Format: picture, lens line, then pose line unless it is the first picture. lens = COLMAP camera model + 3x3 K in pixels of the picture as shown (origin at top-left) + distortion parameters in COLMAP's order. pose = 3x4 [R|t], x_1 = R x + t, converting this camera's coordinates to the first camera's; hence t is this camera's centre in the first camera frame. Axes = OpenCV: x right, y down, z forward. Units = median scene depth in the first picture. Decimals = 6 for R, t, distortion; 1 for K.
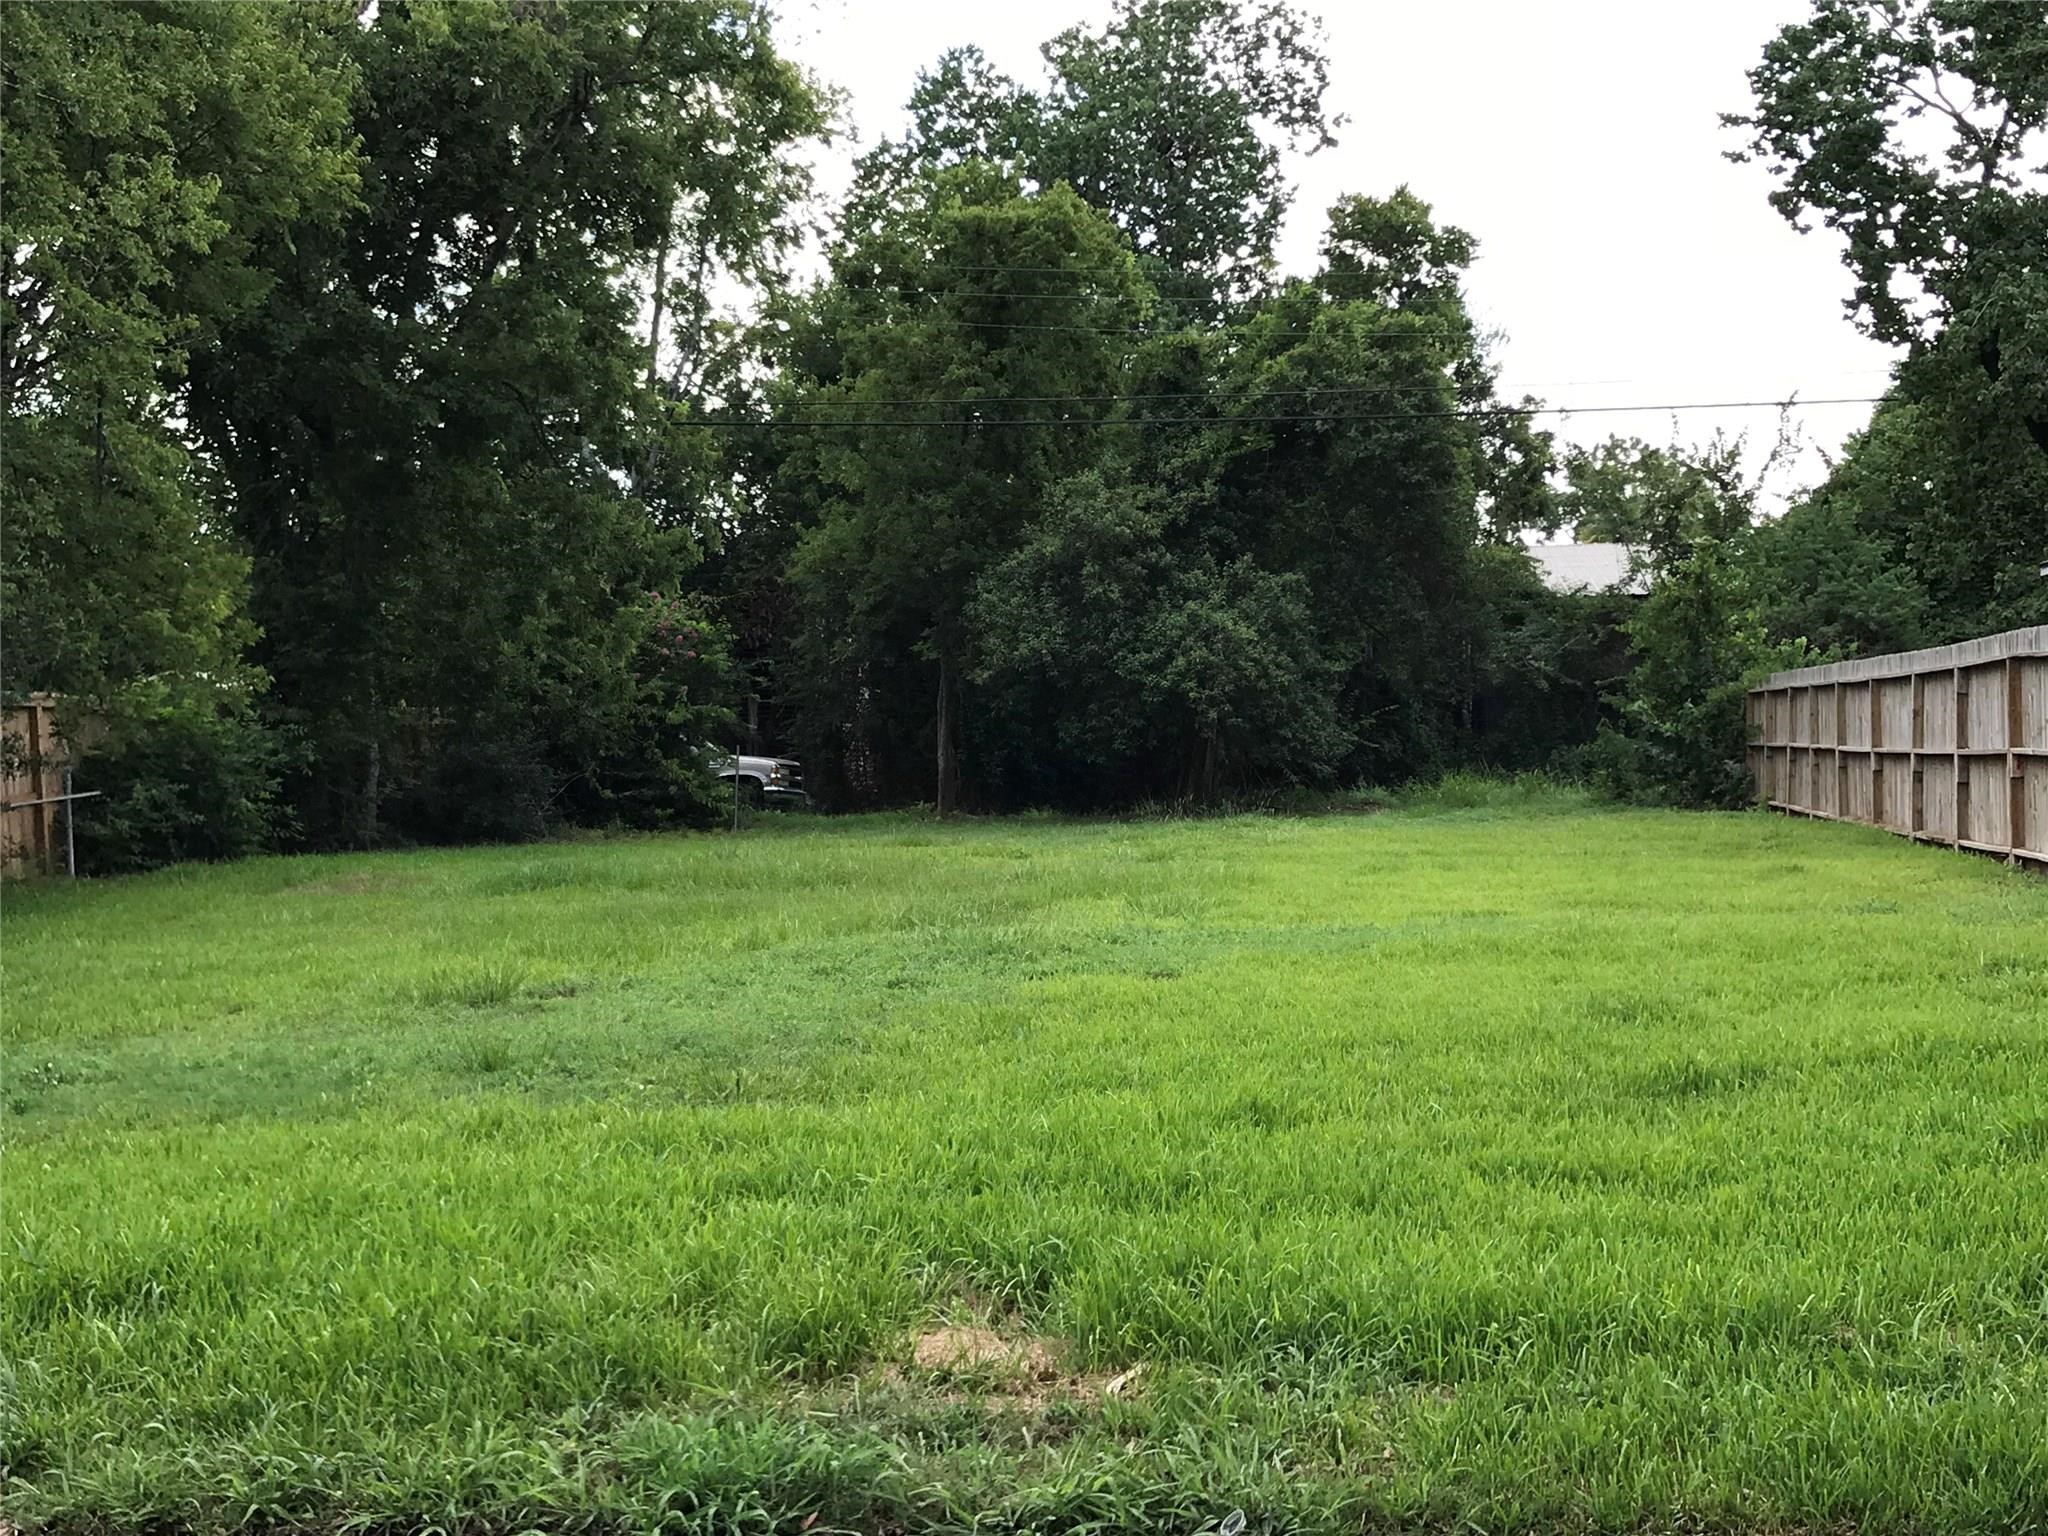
lens RADIAL K [[3043.1, 0, 1024.0], [0, 3043.1, 768.0], [0, 0, 1]] dist [0.242223, -1.187574]
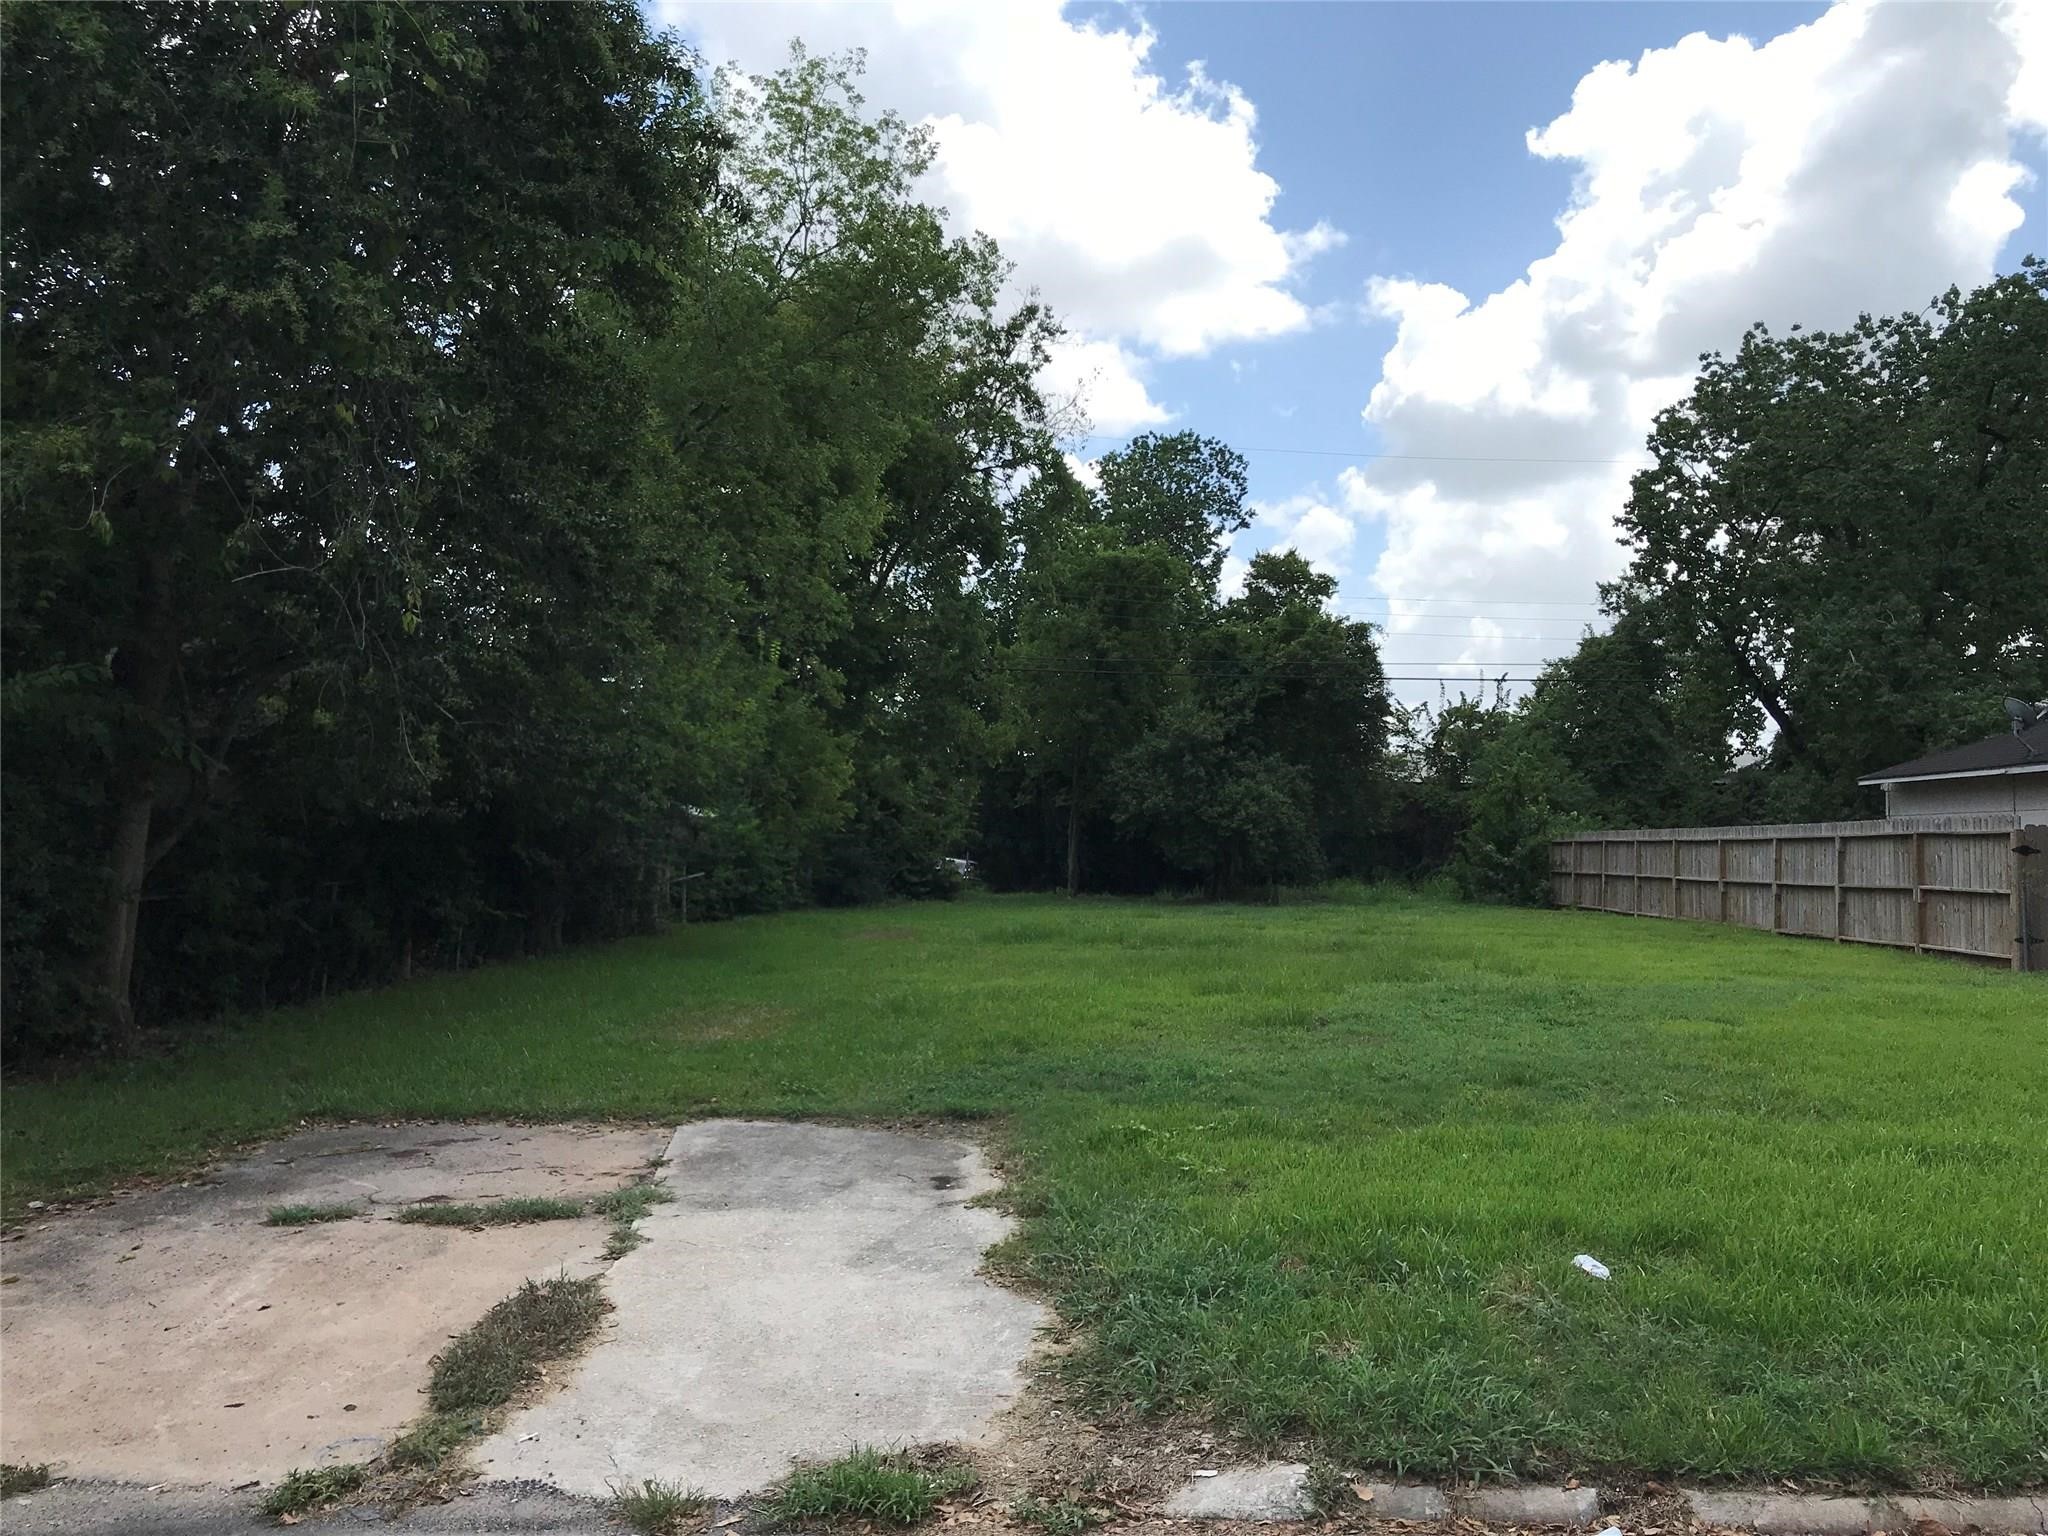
lens RADIAL K [[1687.2, 0, 998.5], [0, 1687.2, 761.7], [0, 0, 1]] dist [0.088230, -0.181476]
pose [[0.997074, 0.035238, 0.067835, -0.149397], [-0.031077, 0.997626, -0.061451, -0.000662], [-0.069839, 0.059163, 0.995802, 0.046732]]
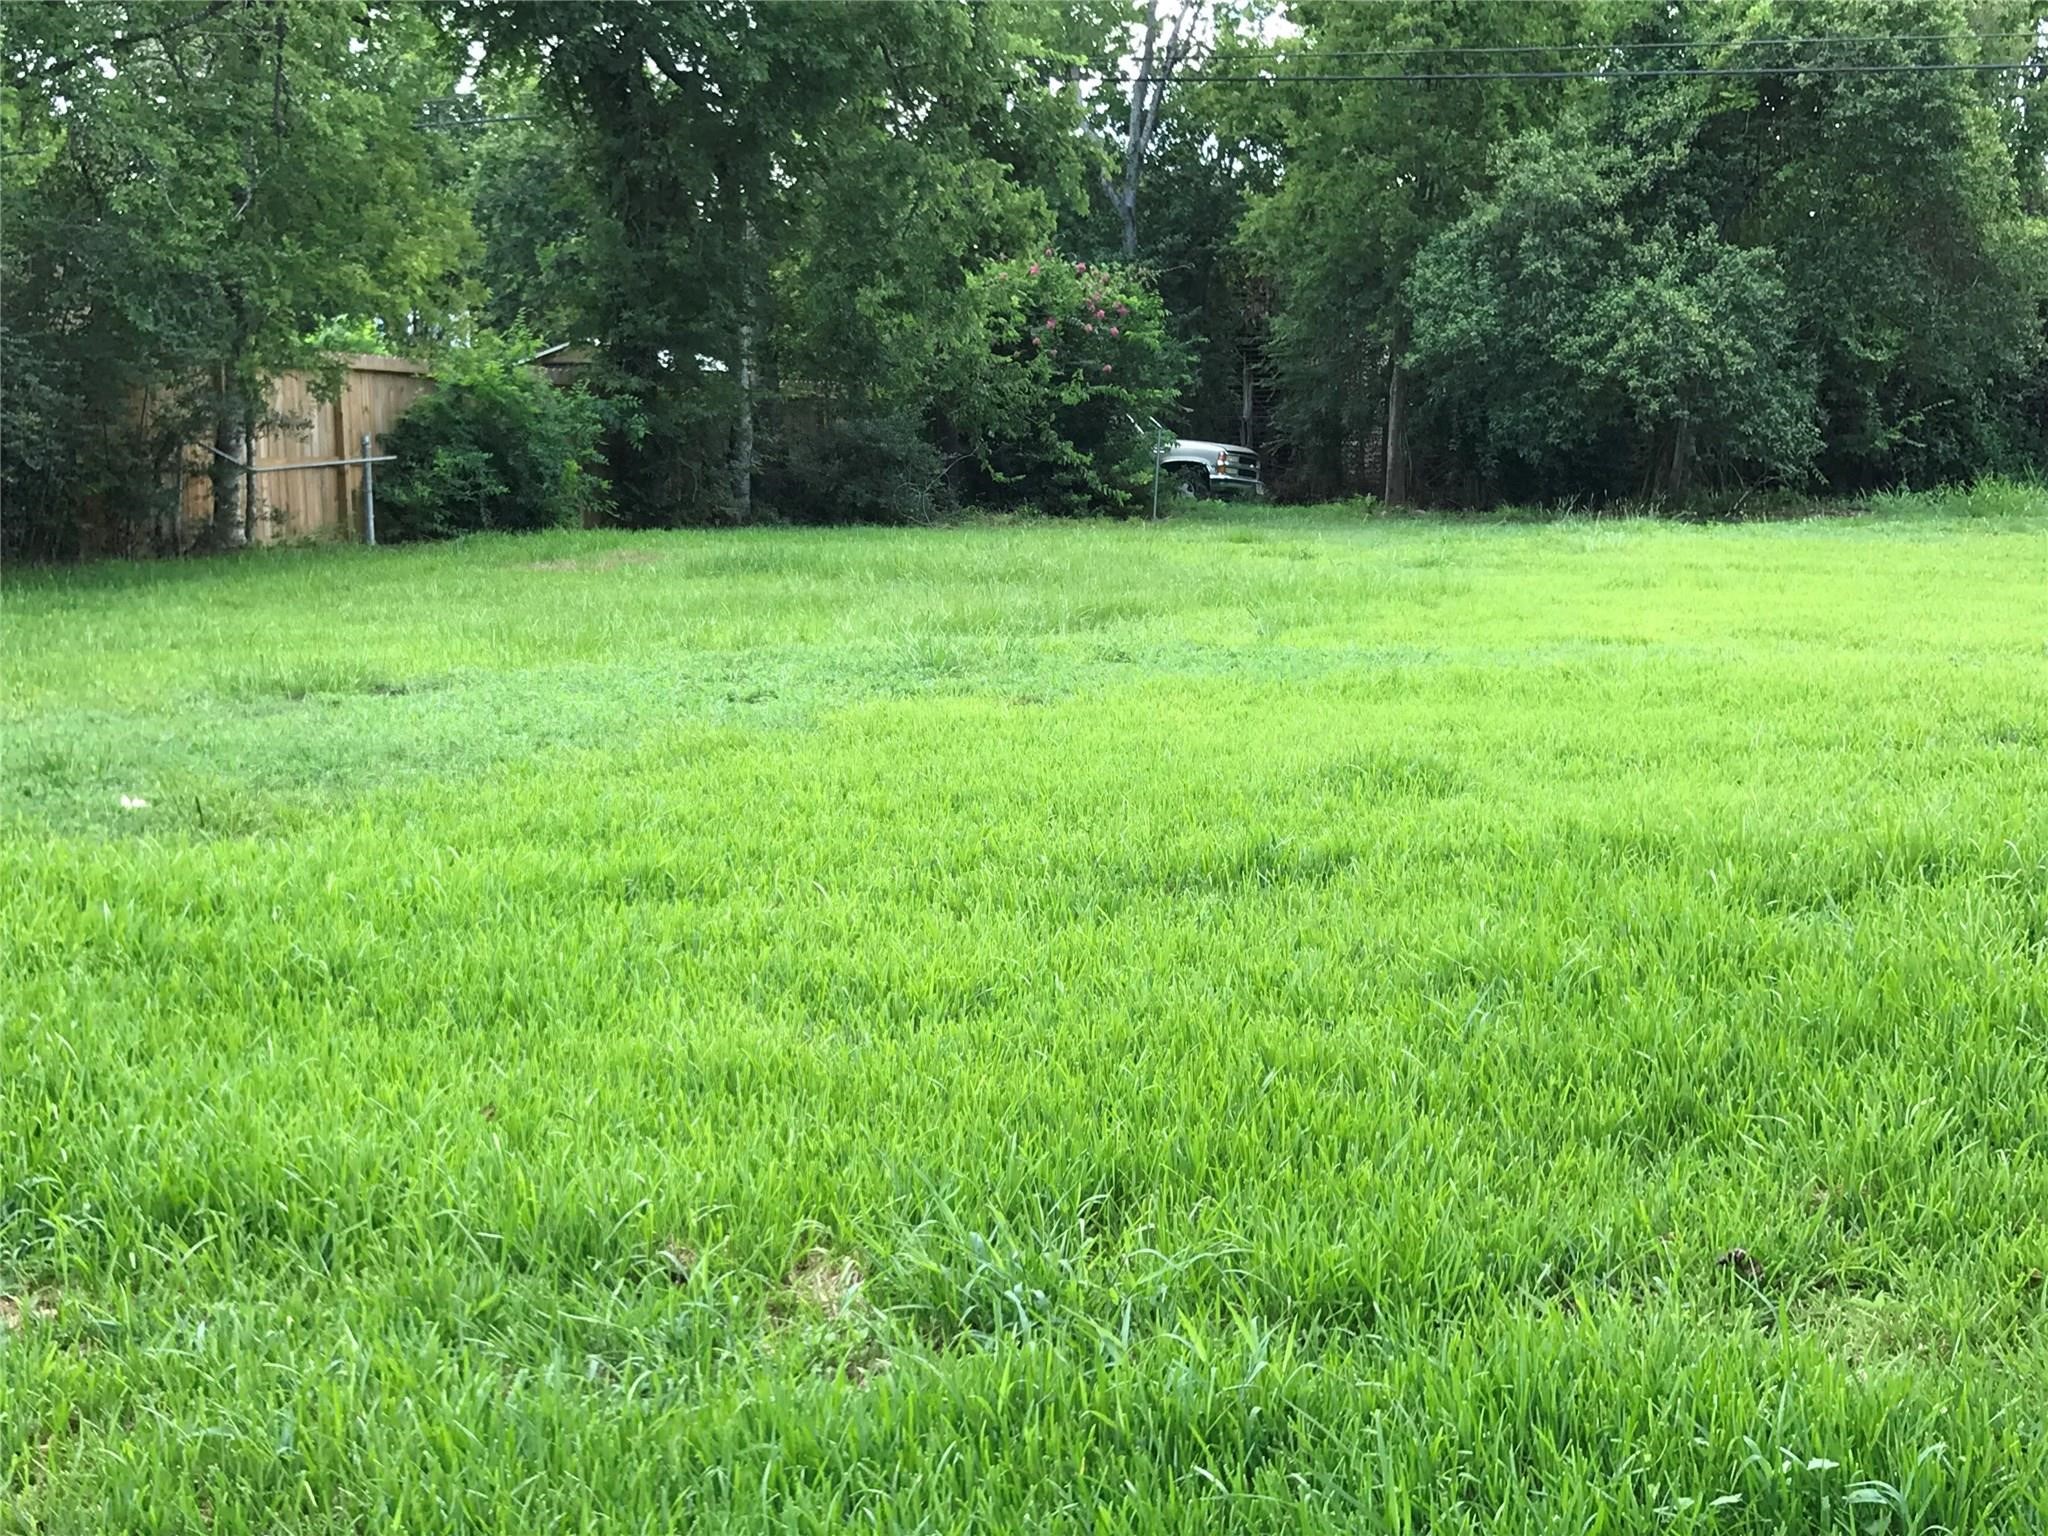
lens RADIAL K [[3043.1, 0, 1024.0], [0, 3043.1, 768.0], [0, 0, 1]] dist [0.242223, -1.187574]
pose [[0.973499, 0.049991, -0.223159, 0.085649], [-0.027022, 0.994124, 0.104819, -0.001184], [0.227088, -0.096011, 0.969130, 0.064254]]
